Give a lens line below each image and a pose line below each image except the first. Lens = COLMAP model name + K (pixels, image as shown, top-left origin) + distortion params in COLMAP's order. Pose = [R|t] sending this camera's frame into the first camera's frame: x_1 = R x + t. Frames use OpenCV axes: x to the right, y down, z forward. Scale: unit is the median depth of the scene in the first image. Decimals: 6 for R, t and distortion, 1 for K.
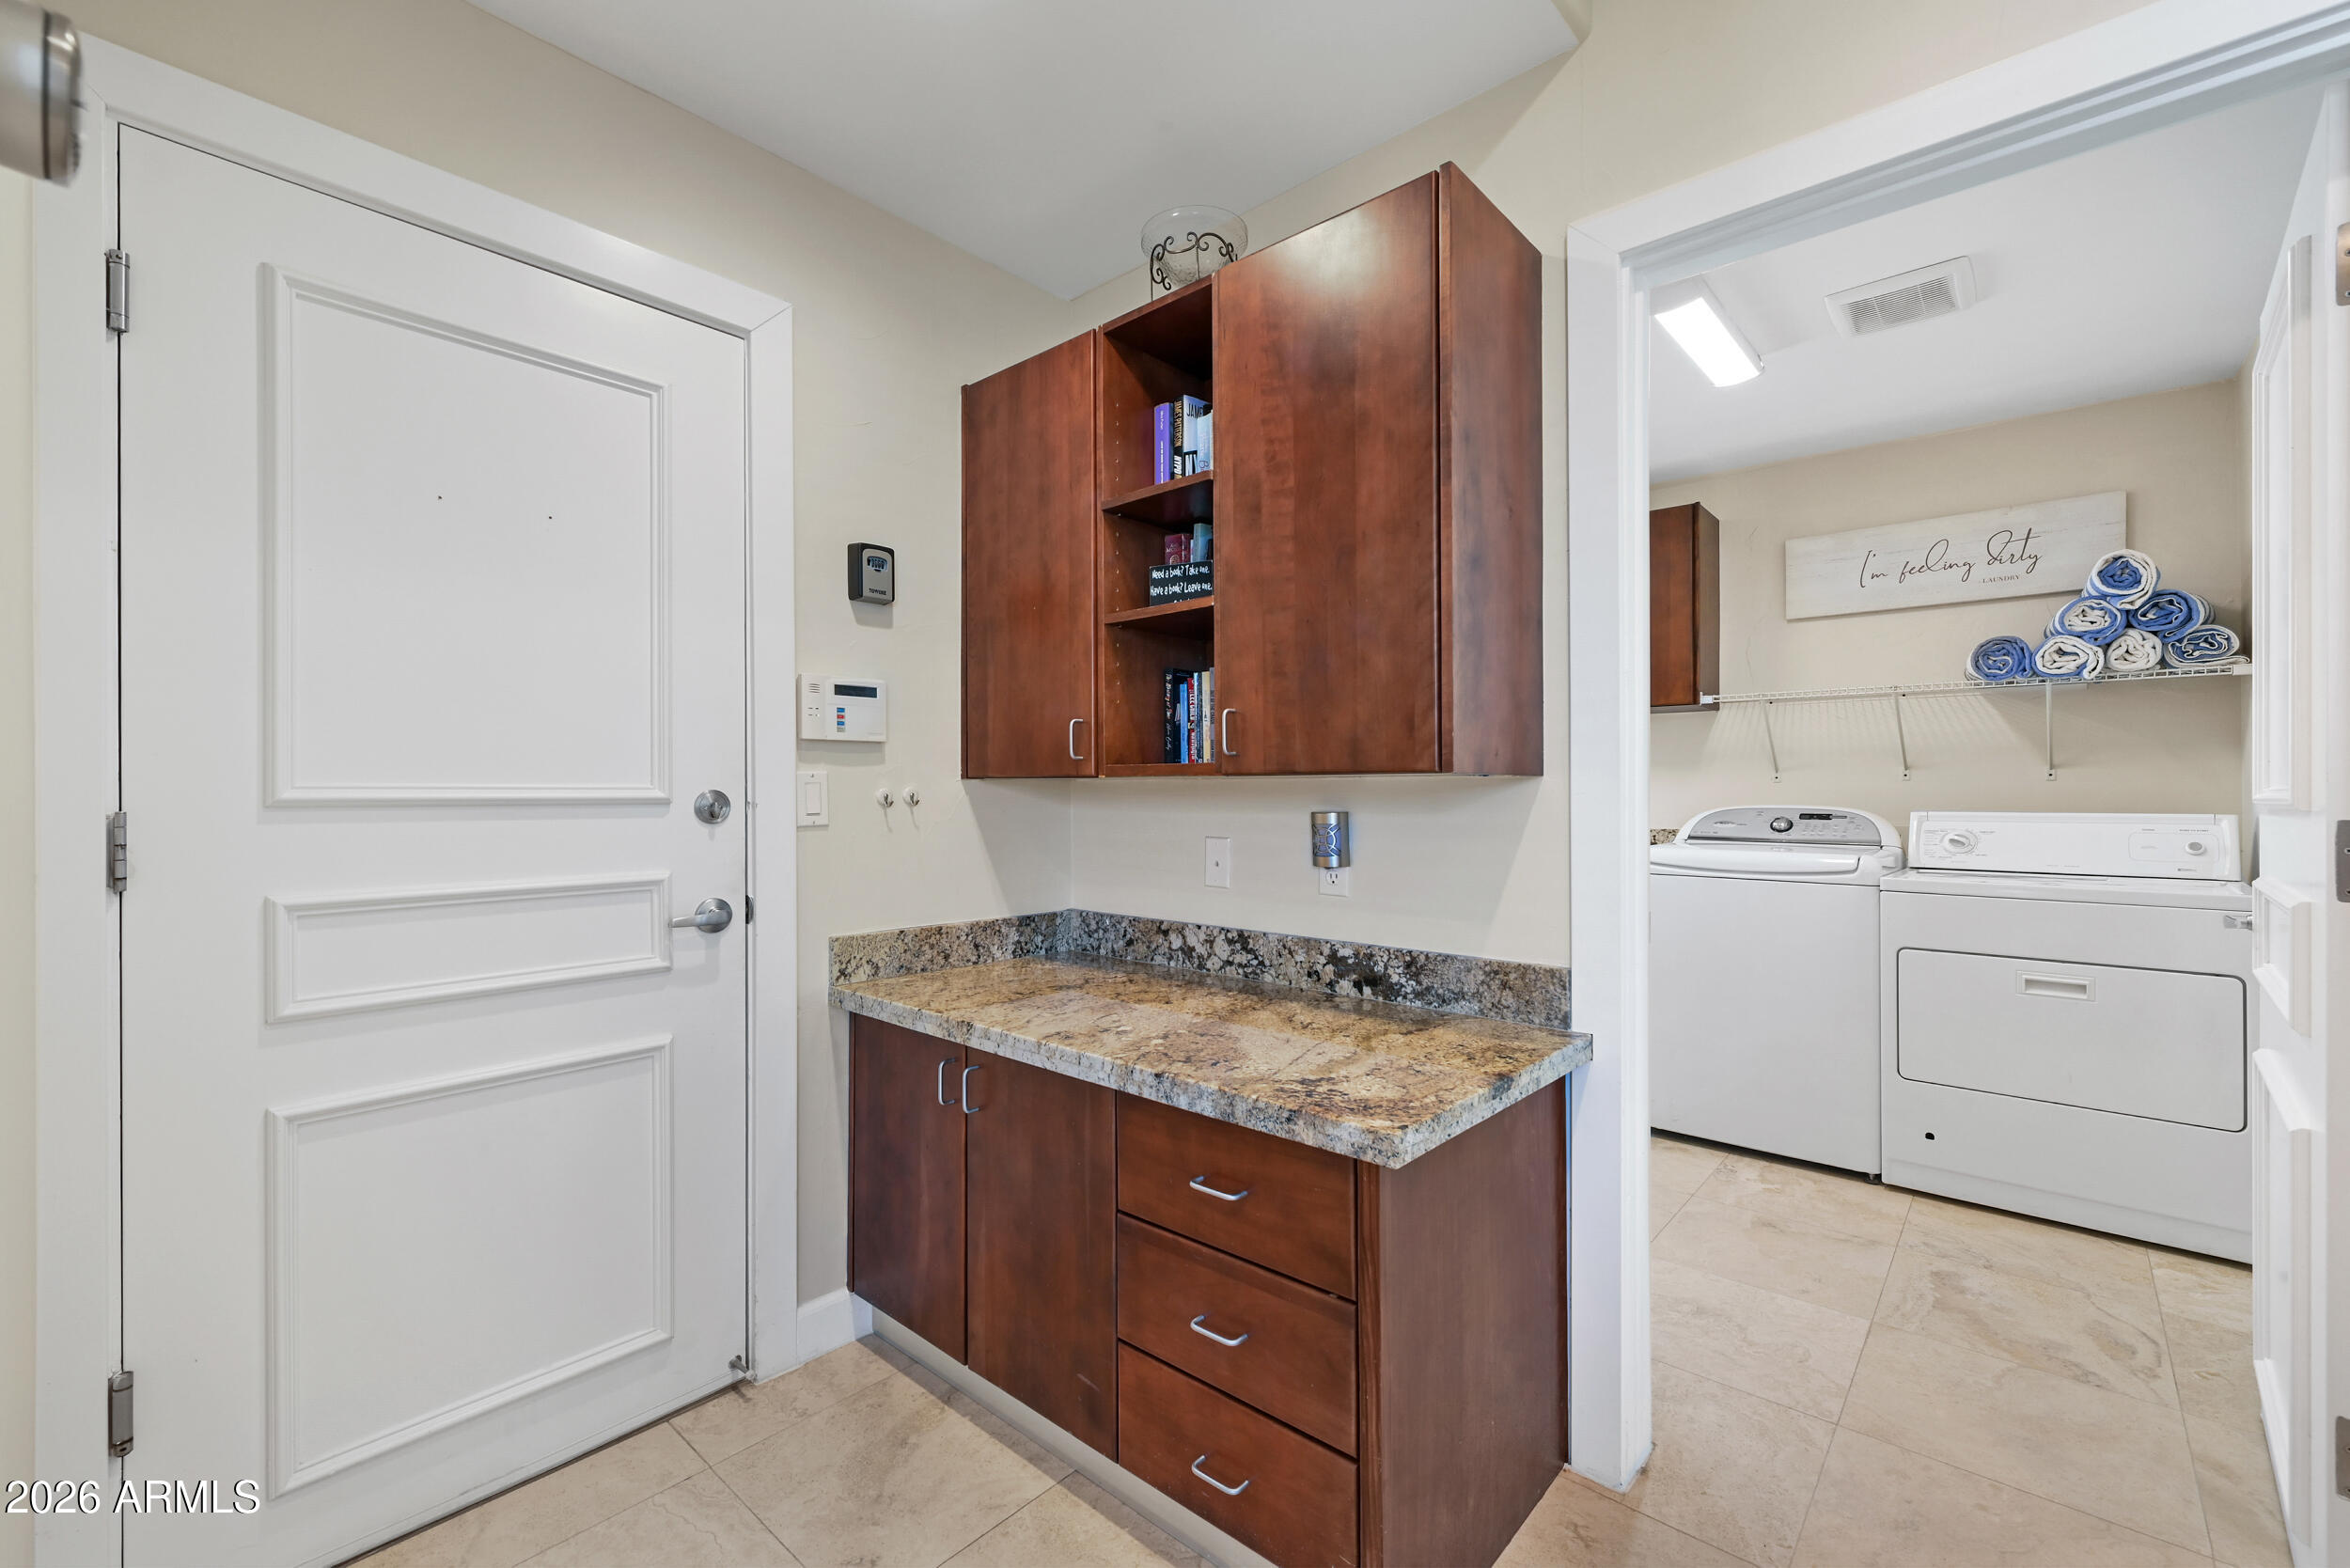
lens RADIAL K [[961.9, 0, 1180.9], [0, 961.9, 797.9], [0, 0, 1]] dist [-0.000793, -0.000239]
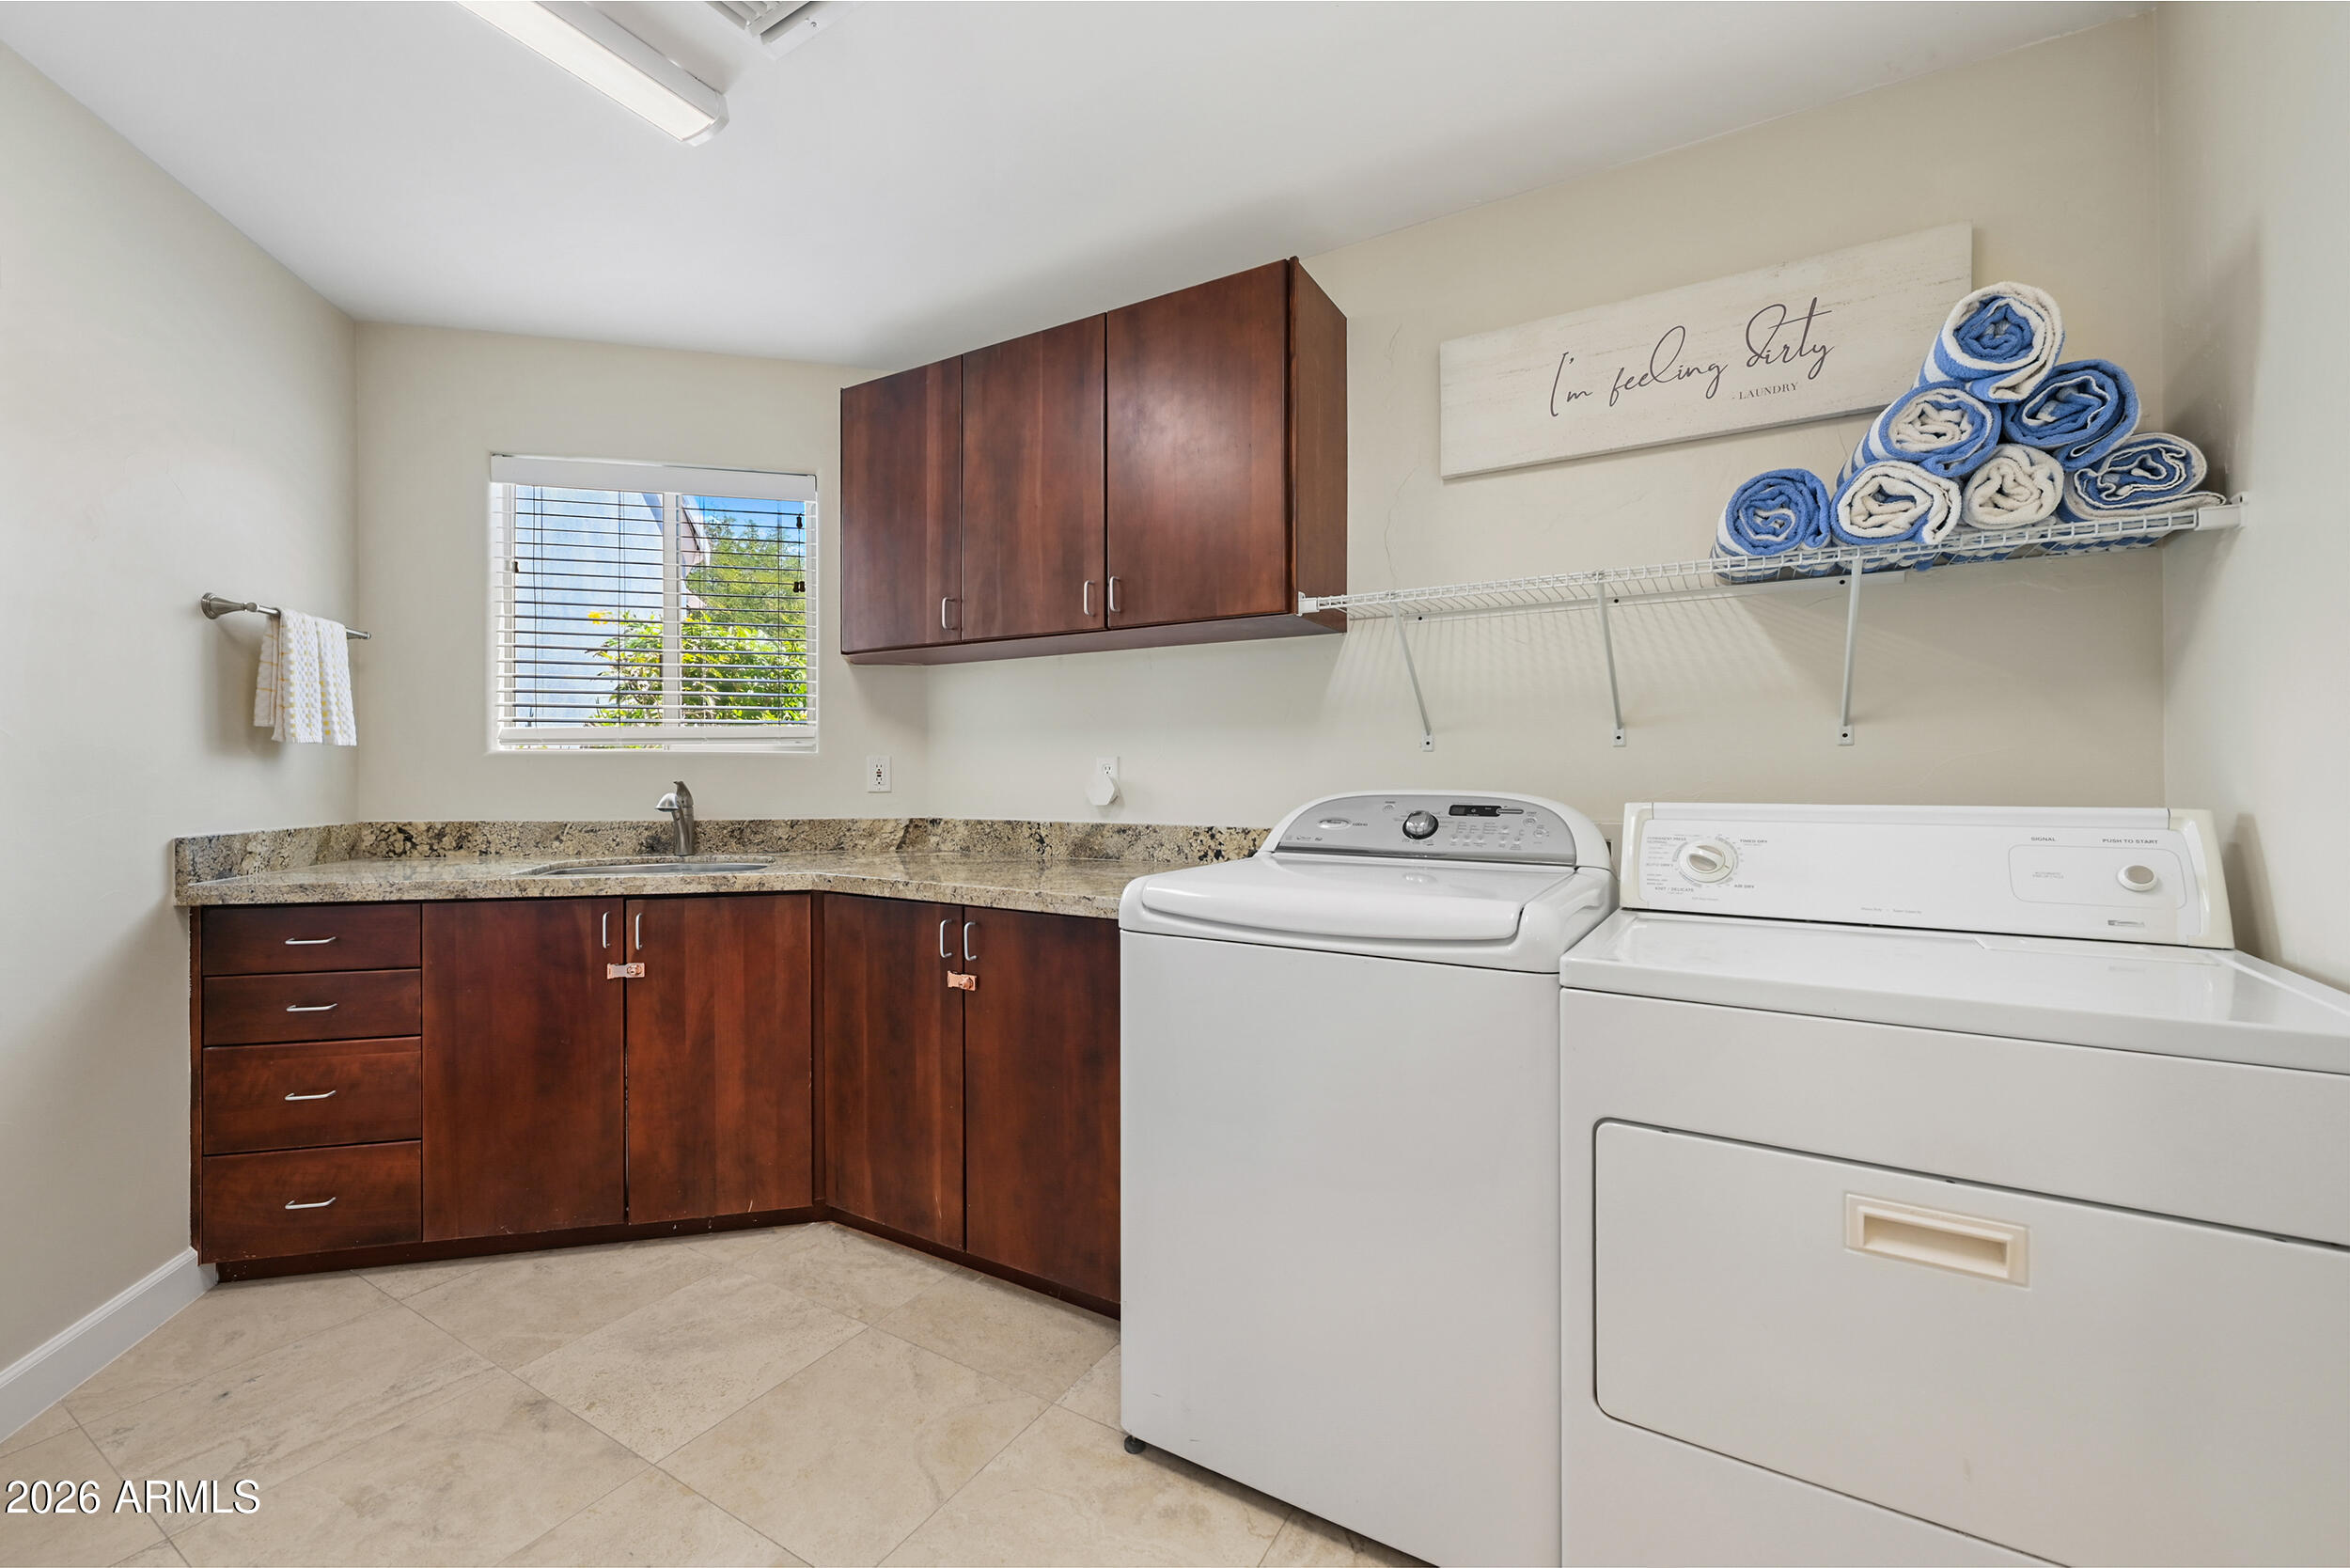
lens RADIAL K [[923.5, 0, 1175.0], [0, 923.5, 784.0], [0, 0, 1]] dist [-0.001662, -0.000266]
pose [[0.982633, -0.003616, 0.185525, 0.454499], [0.002230, 0.999968, 0.007683, -0.000499], [-0.185547, -0.007136, 0.982609, 0.589237]]
